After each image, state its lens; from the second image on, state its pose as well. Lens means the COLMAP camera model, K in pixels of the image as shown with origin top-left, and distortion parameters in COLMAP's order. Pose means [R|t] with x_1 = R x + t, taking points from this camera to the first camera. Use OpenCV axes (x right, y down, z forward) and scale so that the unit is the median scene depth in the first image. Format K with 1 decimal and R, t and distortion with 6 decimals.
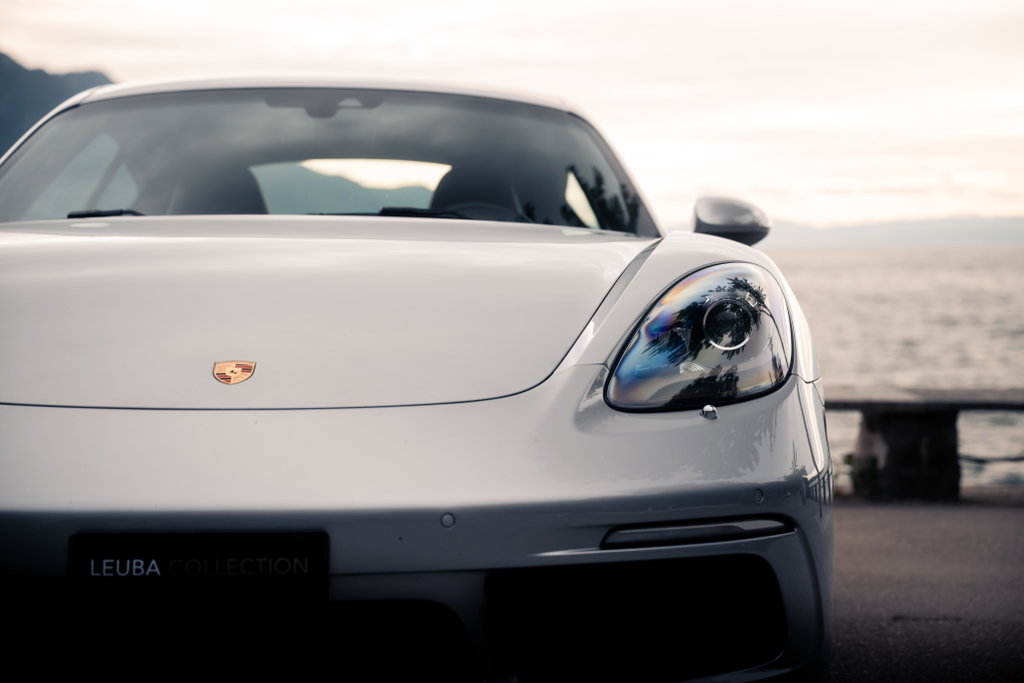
lens RADIAL K [[1983.2, 0, 540.6], [0, 1983.2, 346.0], [0, 0, 1]] dist [0.536562, 0.000000]
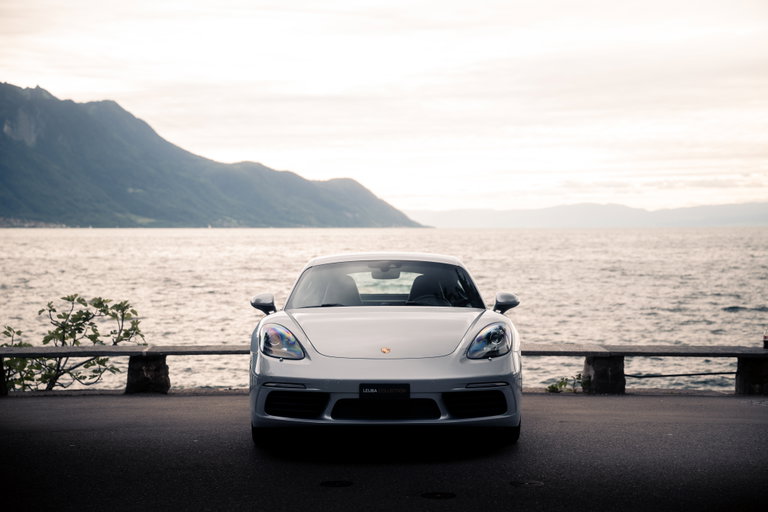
lens RADIAL K [[1490.3, 0, 381.2], [0, 1490.3, 254.6], [0, 0, 1]] dist [0.543315, 0.000000]
pose [[0.999073, -0.010096, -0.041853, -0.012264], [0.008706, 0.999408, -0.033281, -0.066798], [0.042164, 0.032886, 0.998569, -1.742702]]
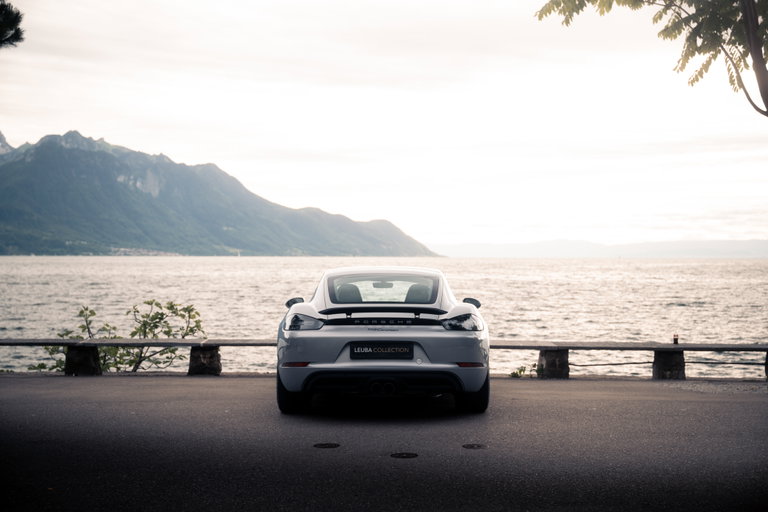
lens RADIAL K [[1106.1, 0, 384.0], [0, 1106.1, 255.5], [0, 0, 1]] dist [0.232868, 0.000000]
pose [[0.997932, -0.004782, -0.064099, 0.068330], [0.001407, 0.998615, -0.052599, -0.050093], [0.064262, 0.052400, 0.996556, -1.606826]]
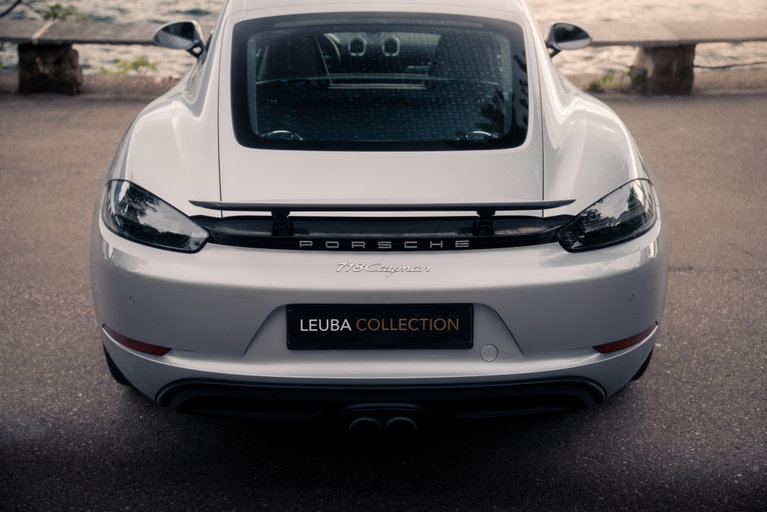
lens RADIAL K [[1104.7, 0, 388.2], [0, 1104.7, 257.7], [0, 0, 1]] dist [0.232868, 0.000000]
pose [[0.999222, 0.011487, -0.037721, -0.051183], [0.002368, 0.937419, 0.348195, -0.294979], [0.039360, -0.348013, 0.936663, -0.007527]]
